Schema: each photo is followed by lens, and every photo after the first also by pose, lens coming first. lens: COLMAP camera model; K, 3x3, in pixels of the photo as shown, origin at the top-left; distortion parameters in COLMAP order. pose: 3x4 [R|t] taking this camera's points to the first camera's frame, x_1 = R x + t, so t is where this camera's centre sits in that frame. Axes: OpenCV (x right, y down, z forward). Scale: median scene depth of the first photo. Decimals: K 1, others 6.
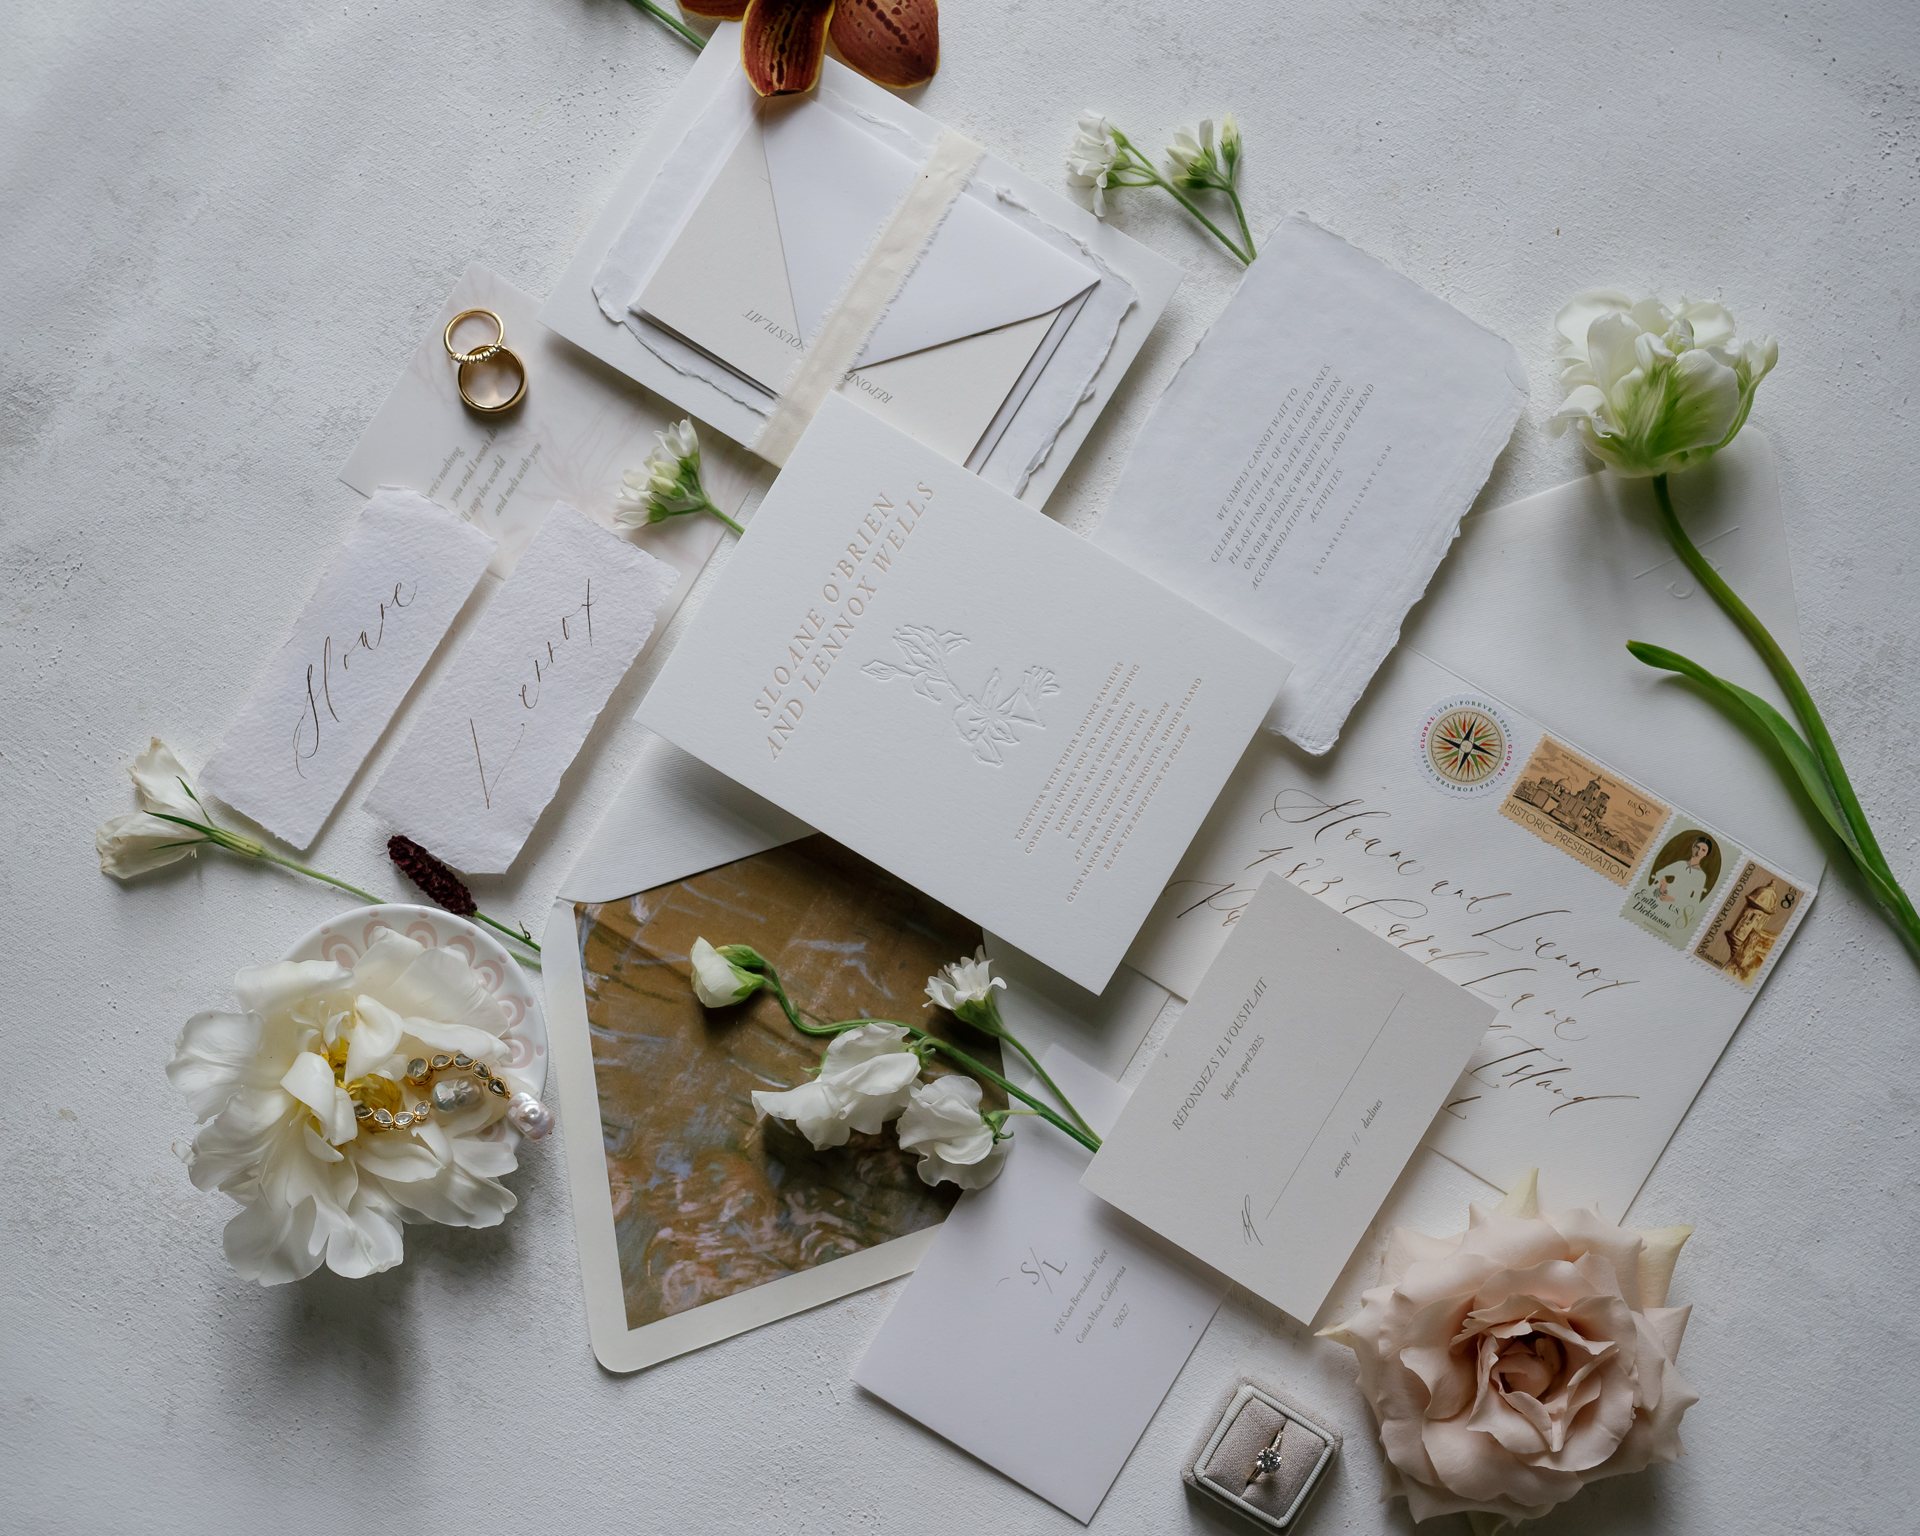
lens RADIAL K [[3353.5, 0, 960.0], [0, 3353.5, 768.0], [0, 0, 1]] dist [-0.019086, 0.181402]
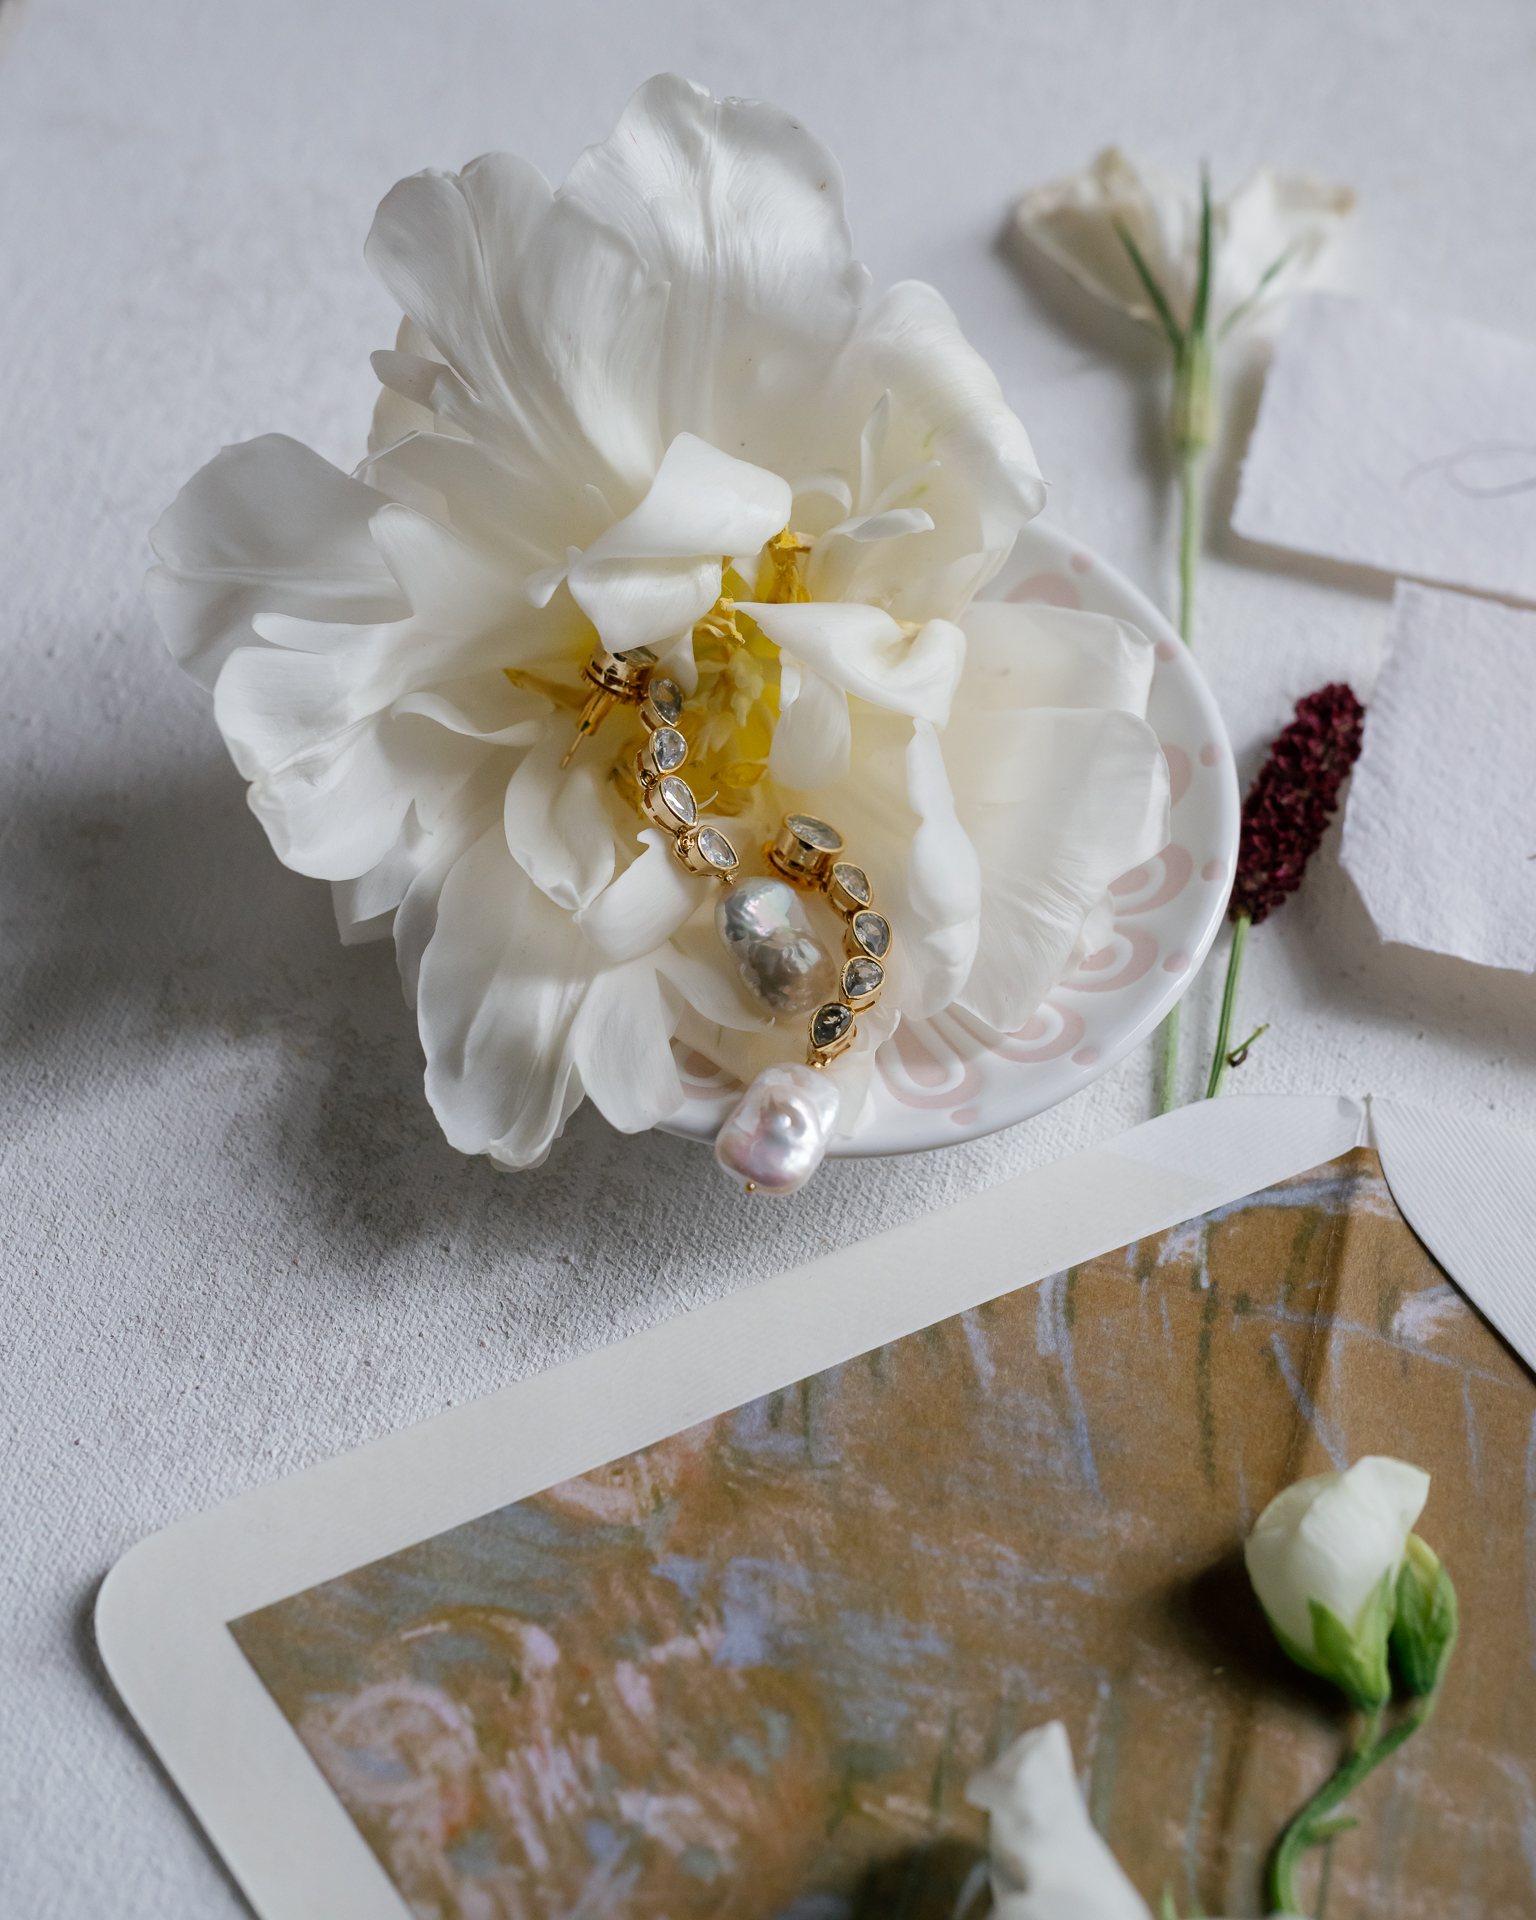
lens RADIAL K [[3350.6, 0, 766.9], [0, 3350.6, 824.4], [0, 0, 1]] dist [0.000193, 0.033548]
pose [[0.287589, 0.803530, -0.521183, 0.024293], [-0.956742, 0.266037, -0.117770, 0.134595], [0.044022, 0.532507, 0.845280, 0.681376]]
